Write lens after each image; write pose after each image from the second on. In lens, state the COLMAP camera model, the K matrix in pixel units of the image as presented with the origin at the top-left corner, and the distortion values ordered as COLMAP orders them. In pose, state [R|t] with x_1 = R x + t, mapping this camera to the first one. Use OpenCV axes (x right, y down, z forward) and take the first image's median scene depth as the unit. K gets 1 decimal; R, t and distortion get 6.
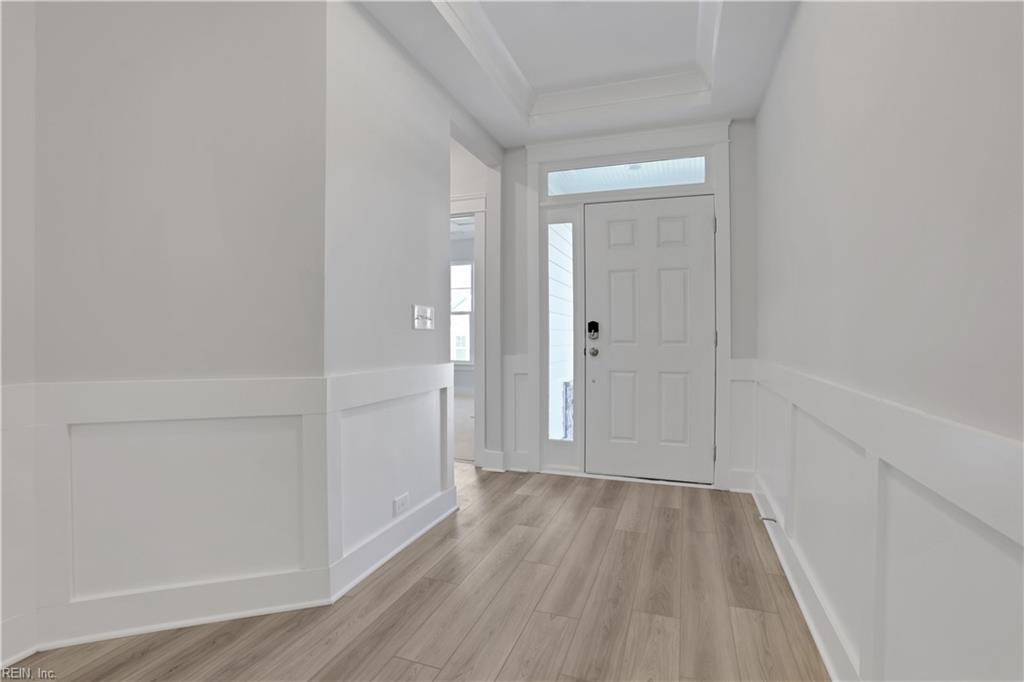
lens RADIAL K [[493.3, 0, 514.5], [0, 493.3, 337.5], [0, 0, 1]] dist [-0.075431, 0.033788]
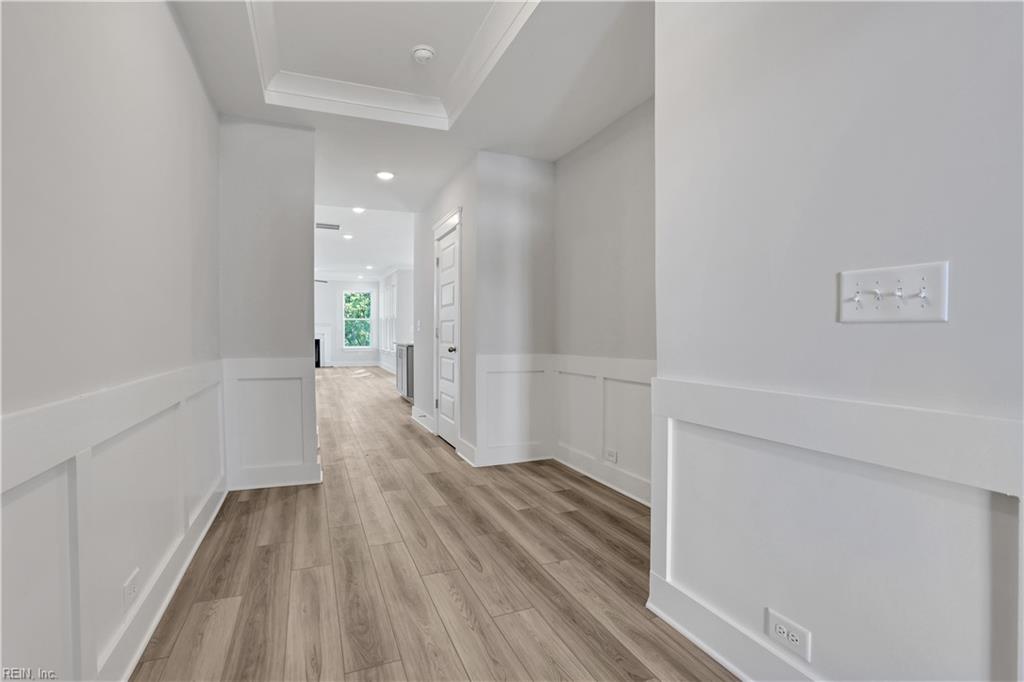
lens RADIAL K [[493.3, 0, 514.5], [0, 493.3, 337.5], [0, 0, 1]] dist [-0.075431, 0.033788]
pose [[-0.751675, 0.001433, -0.659532, 0.490143], [-0.001775, 0.999990, 0.004196, -0.005183], [0.659532, 0.004325, -0.751664, 1.599646]]
